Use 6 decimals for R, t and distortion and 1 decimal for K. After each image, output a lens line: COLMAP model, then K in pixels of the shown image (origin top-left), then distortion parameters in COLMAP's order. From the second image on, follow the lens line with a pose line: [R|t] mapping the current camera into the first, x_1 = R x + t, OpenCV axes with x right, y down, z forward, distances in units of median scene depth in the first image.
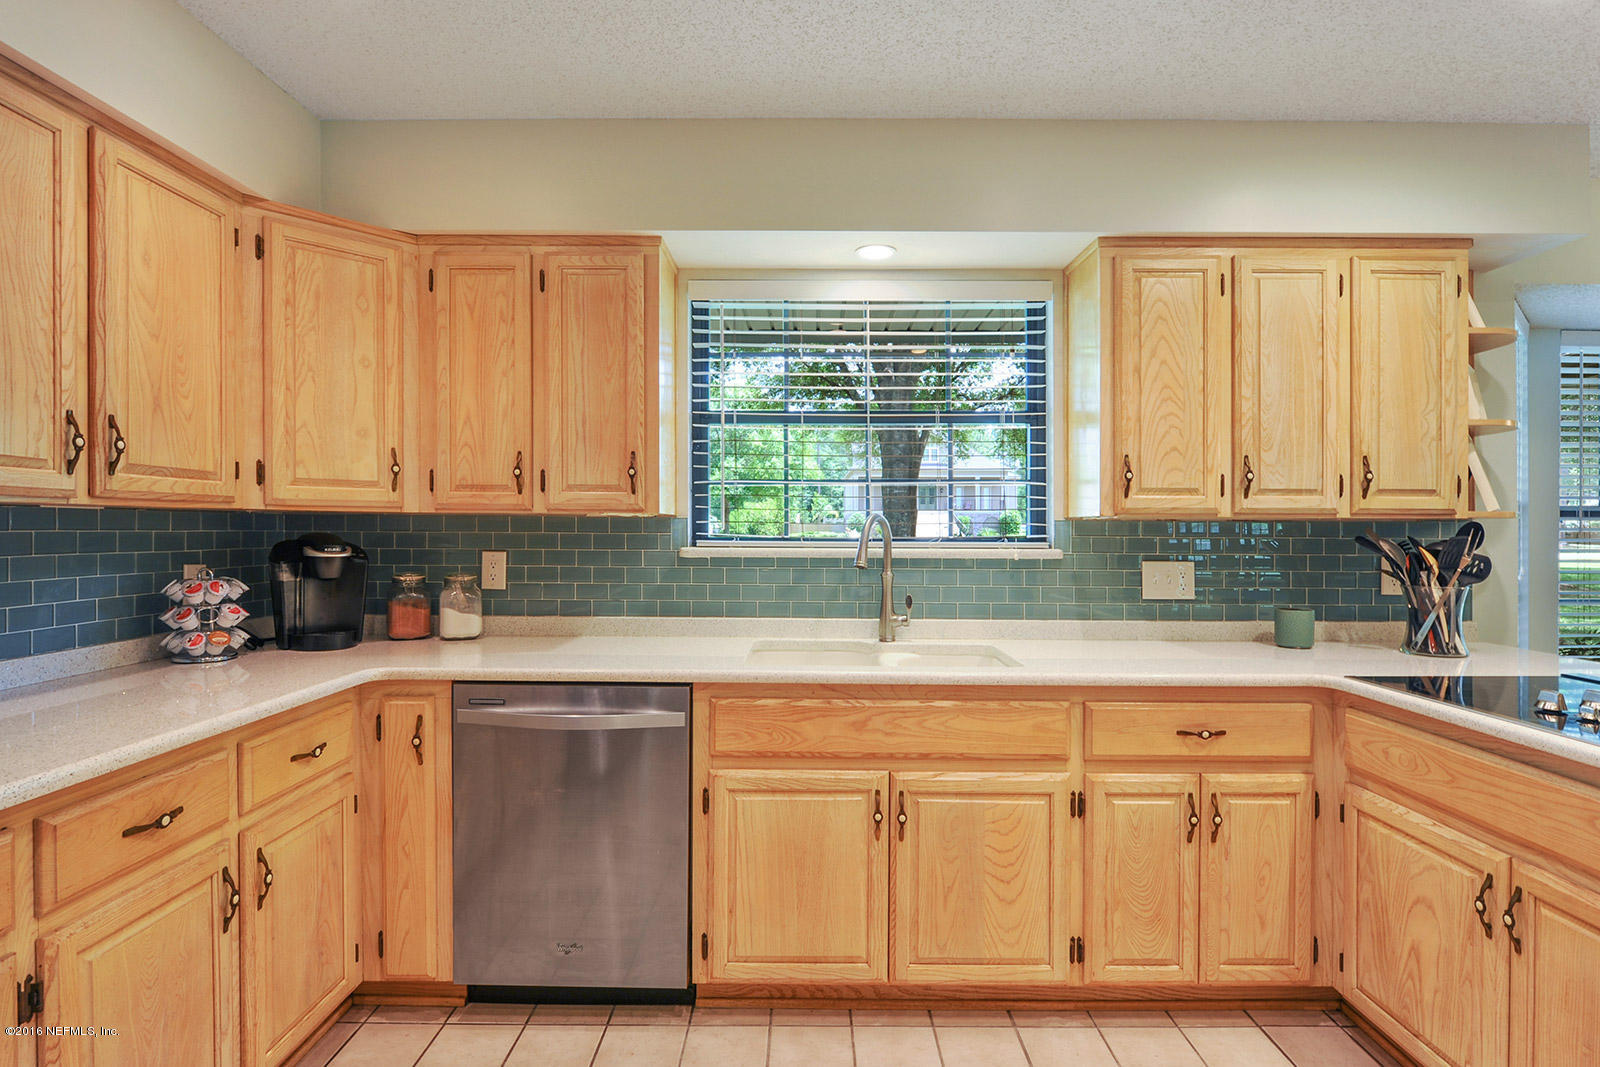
lens RADIAL K [[787.6, 0, 797.8], [0, 787.6, 521.1], [0, 0, 1]] dist [0.012811, -0.008957]
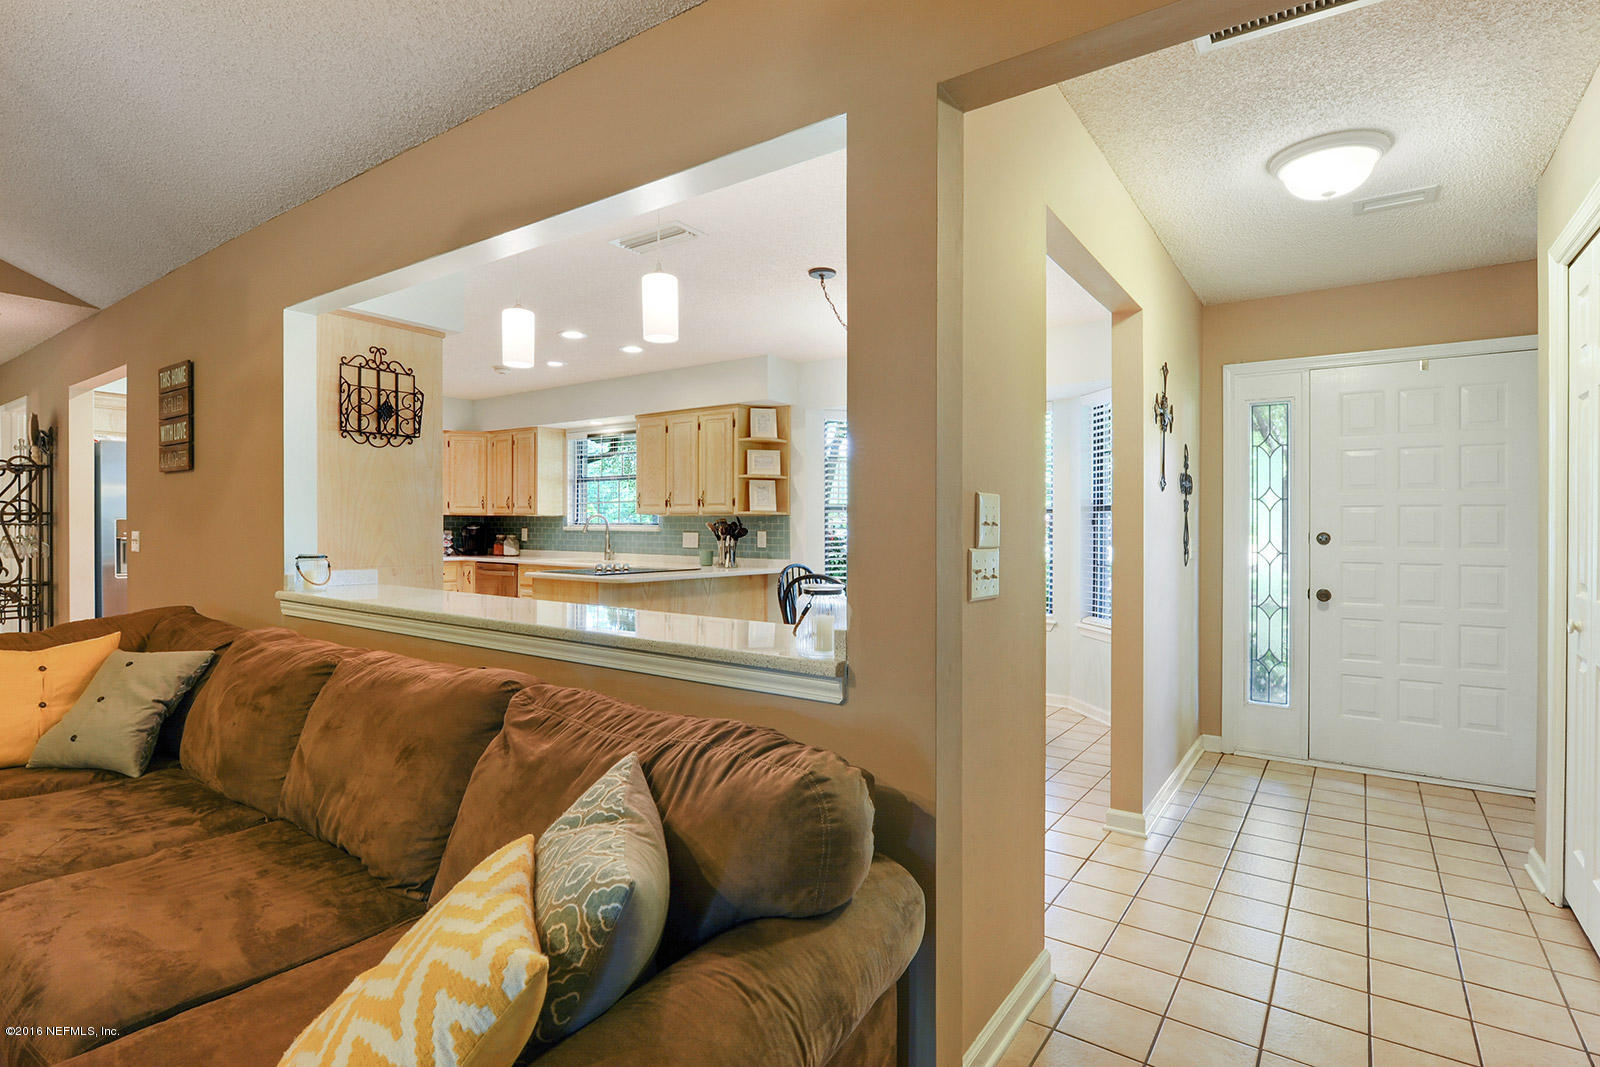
lens RADIAL K [[787.6, 0, 791.9], [0, 787.6, 535.7], [0, 0, 1]] dist [0.012811, -0.008957]
pose [[0.808806, 0.006915, -0.588035, 2.500624], [-0.002695, 0.999964, 0.008052, 0.046030], [0.588069, -0.004928, 0.808796, -0.941445]]
